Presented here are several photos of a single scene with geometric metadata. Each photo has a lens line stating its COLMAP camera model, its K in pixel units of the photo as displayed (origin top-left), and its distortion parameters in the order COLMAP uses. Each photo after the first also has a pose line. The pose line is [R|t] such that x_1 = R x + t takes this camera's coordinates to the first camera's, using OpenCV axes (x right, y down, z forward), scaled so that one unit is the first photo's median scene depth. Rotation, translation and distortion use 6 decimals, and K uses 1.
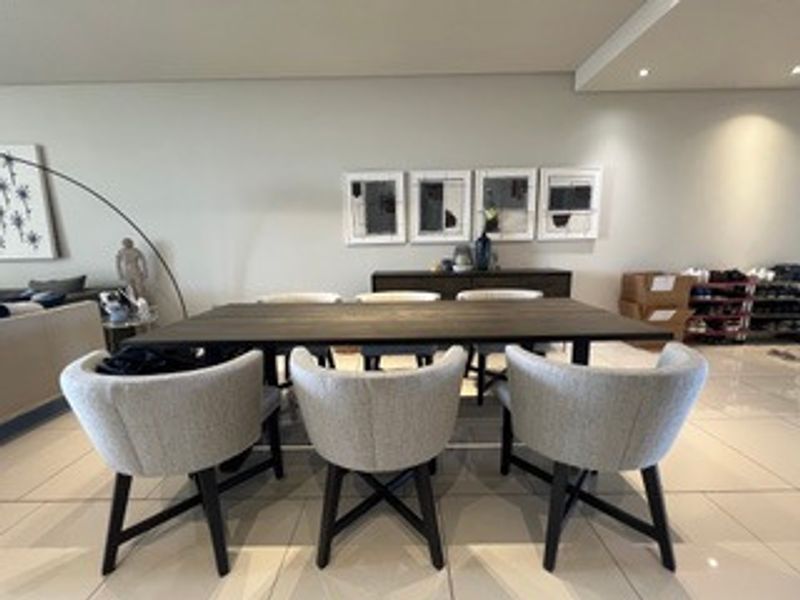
lens RADIAL K [[322.6, 0, 397.2], [0, 322.6, 301.7], [0, 0, 1]] dist [-0.000008, -0.000043]
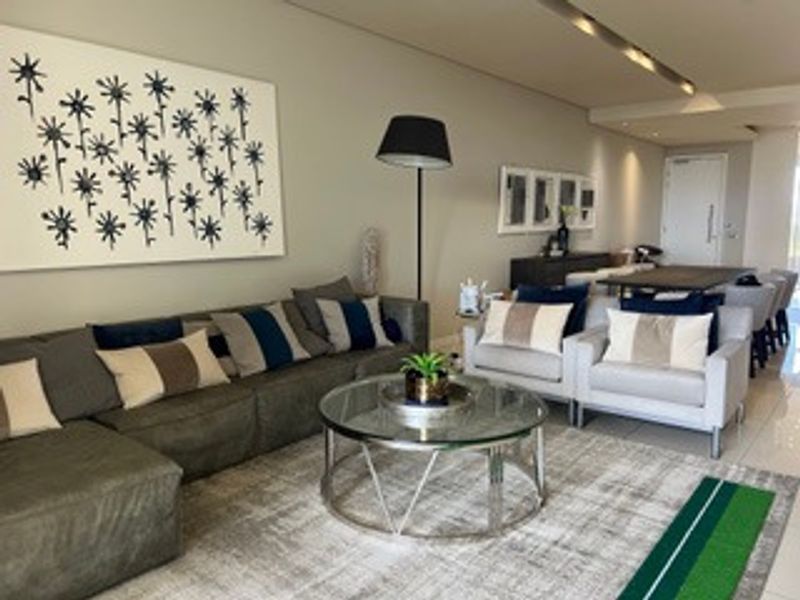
lens RADIAL K [[591.8, 0, 400.0], [0, 591.8, 300.0], [0, 0, 1]] dist [0.007070, 0.002165]
pose [[0.638610, -0.087083, 0.764587, -1.864819], [0.134149, 0.990961, 0.000820, -0.014370], [-0.757747, 0.102045, 0.644520, 0.061450]]
